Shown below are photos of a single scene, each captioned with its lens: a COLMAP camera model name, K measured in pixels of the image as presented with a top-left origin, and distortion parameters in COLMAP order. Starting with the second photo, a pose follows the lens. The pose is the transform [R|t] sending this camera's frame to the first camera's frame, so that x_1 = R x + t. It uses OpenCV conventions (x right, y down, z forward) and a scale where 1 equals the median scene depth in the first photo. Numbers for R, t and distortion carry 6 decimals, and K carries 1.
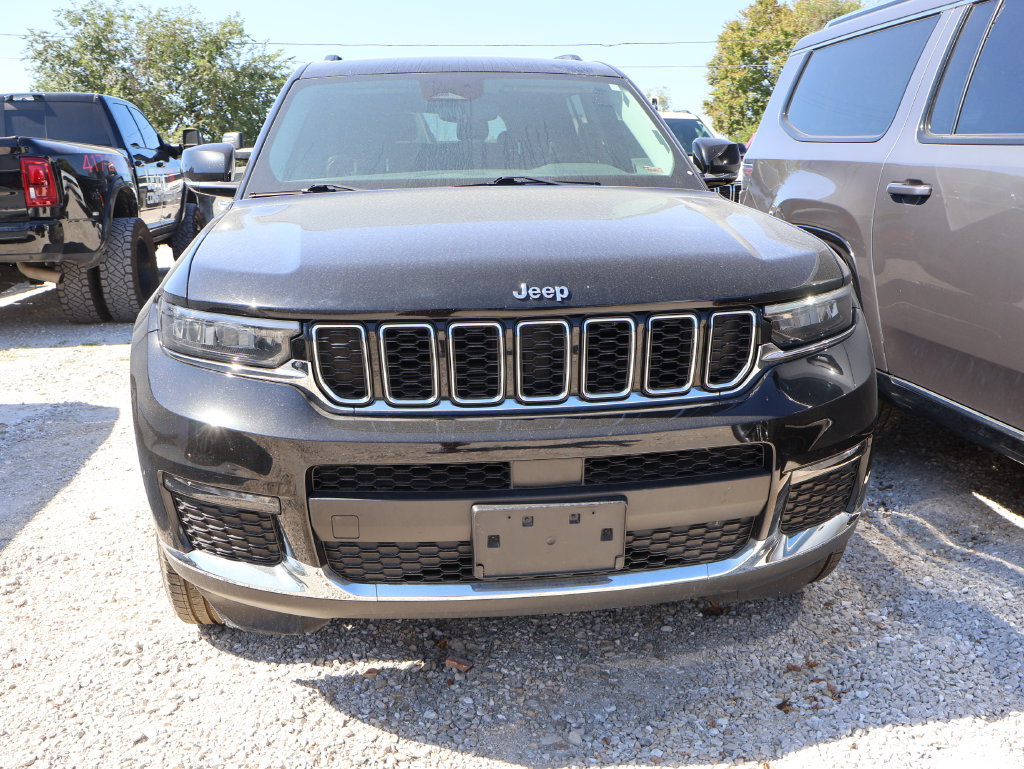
lens RADIAL K [[958.3, 0, 518.6], [0, 958.3, 403.4], [0, 0, 1]] dist [0.001332, 0.000000]
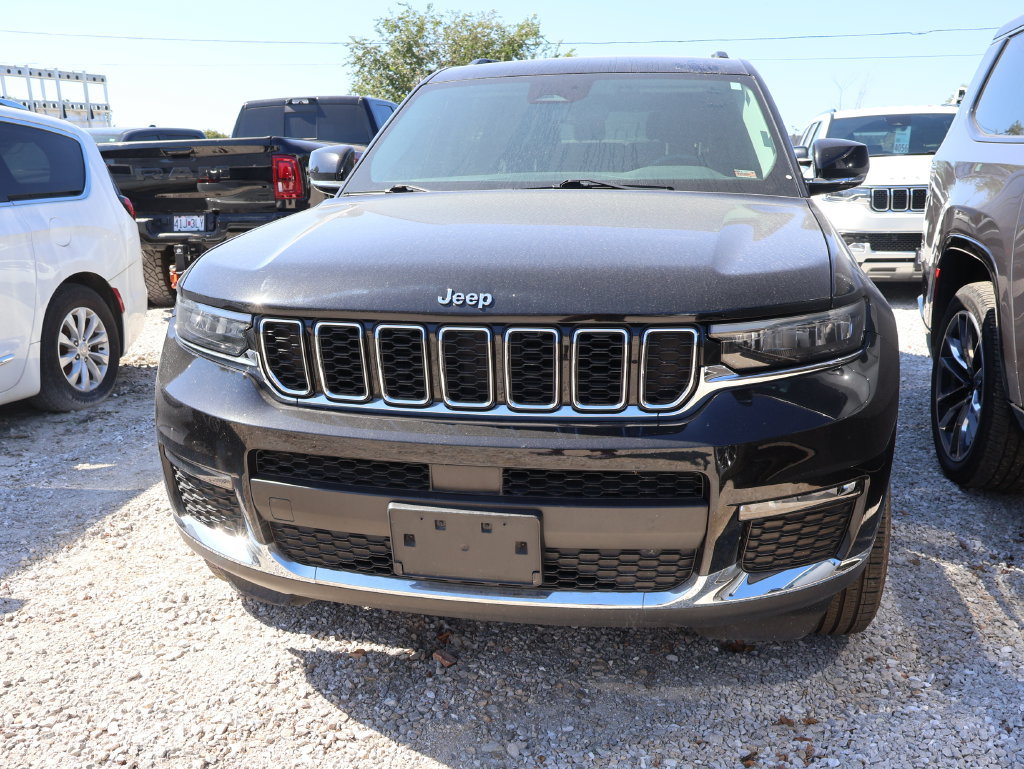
lens RADIAL K [[958.3, 0, 517.4], [0, 958.3, 392.0], [0, 0, 1]] dist [0.001332, 0.000000]
pose [[0.952011, 0.078047, -0.295944, 0.310710], [-0.080150, 0.996770, 0.005038, -0.022833], [0.295382, 0.018924, 0.955192, 0.049525]]
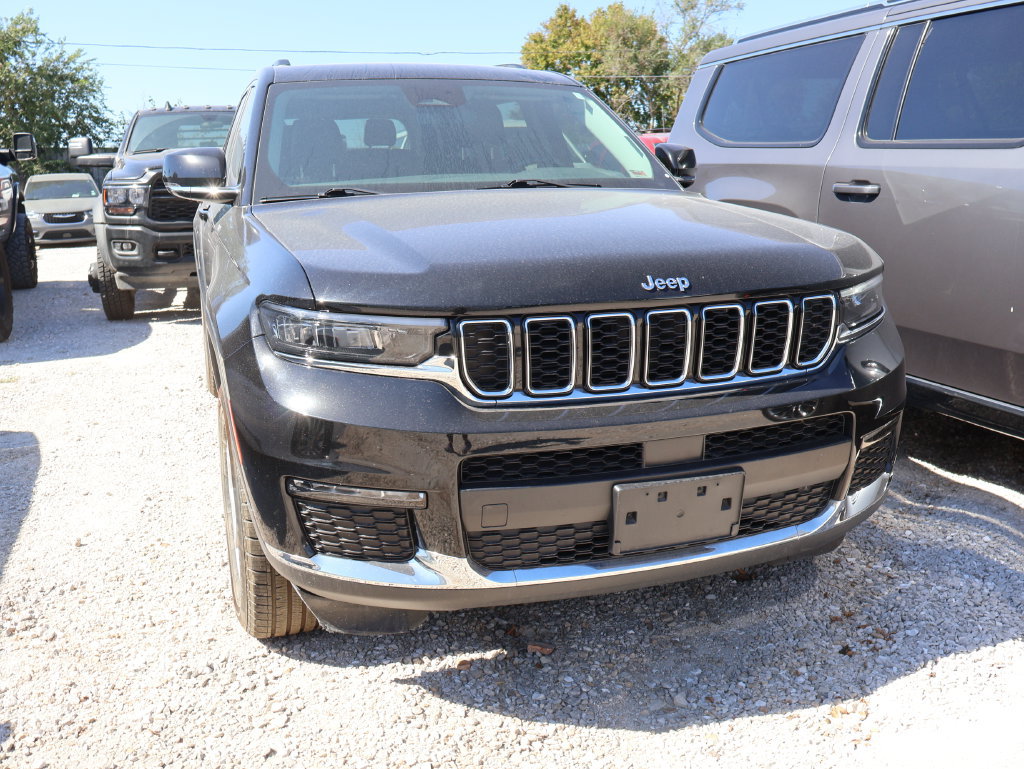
lens RADIAL K [[958.3, 0, 534.0], [0, 958.3, 383.3], [0, 0, 1]] dist [0.001332, 0.000000]
pose [[0.977227, -0.050932, 0.205993, -0.287211], [0.056334, 0.998203, -0.020441, 0.008380], [-0.204582, 0.031580, 0.978340, -0.020536]]
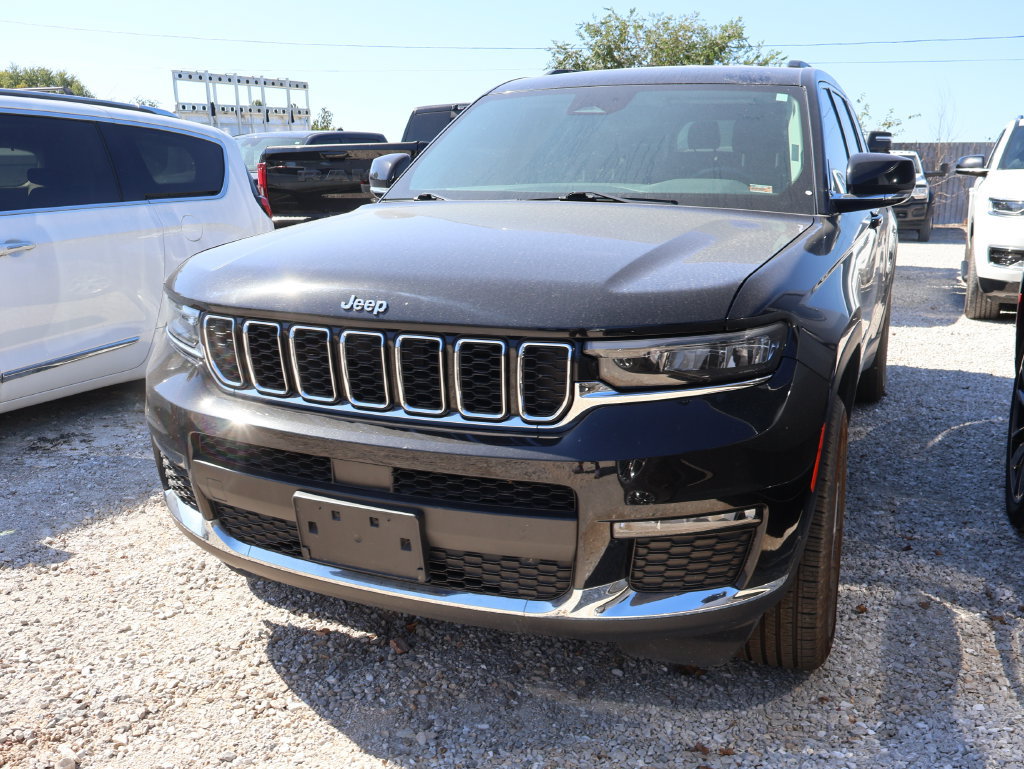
lens RADIAL K [[958.3, 0, 516.8], [0, 958.3, 389.7], [0, 0, 1]] dist [0.001332, 0.000000]
pose [[0.861049, 0.131415, -0.491248, 0.575632], [-0.137377, 0.990225, 0.024106, -0.058542], [0.489614, 0.046730, 0.870686, 0.130340]]
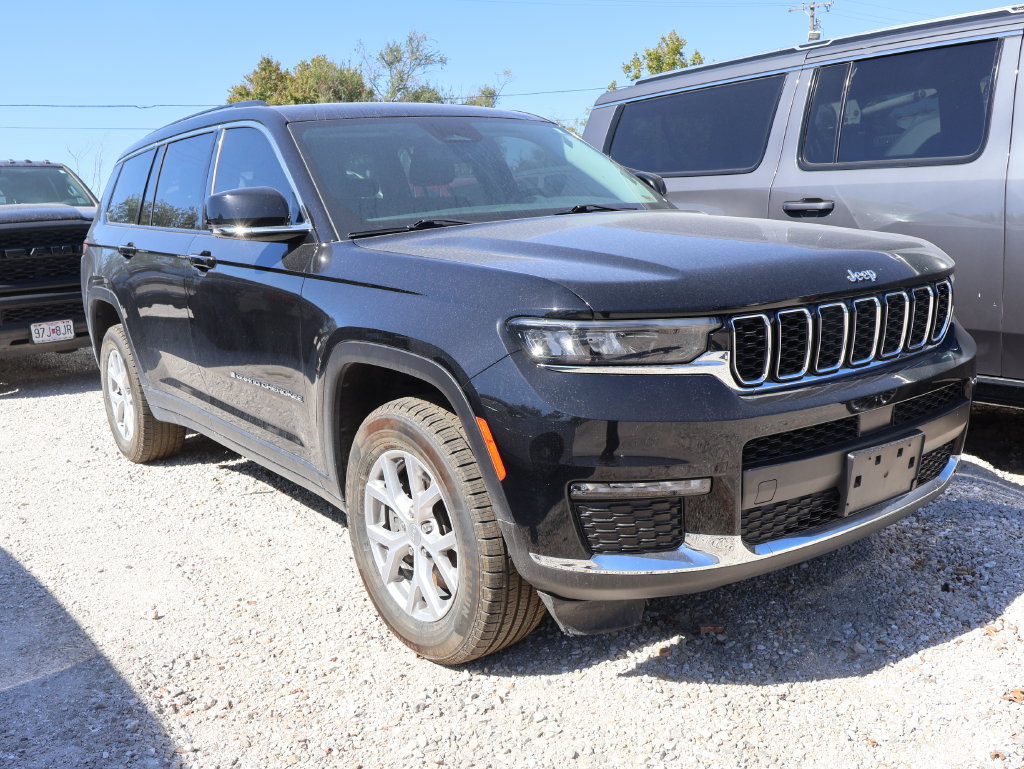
lens RADIAL K [[958.3, 0, 525.6], [0, 958.3, 386.4], [0, 0, 1]] dist [0.001332, 0.000000]
pose [[0.870847, -0.127902, 0.474623, -0.796030], [0.164189, 0.985786, -0.035608, -0.000731], [-0.463322, 0.108937, 0.879469, 0.095839]]
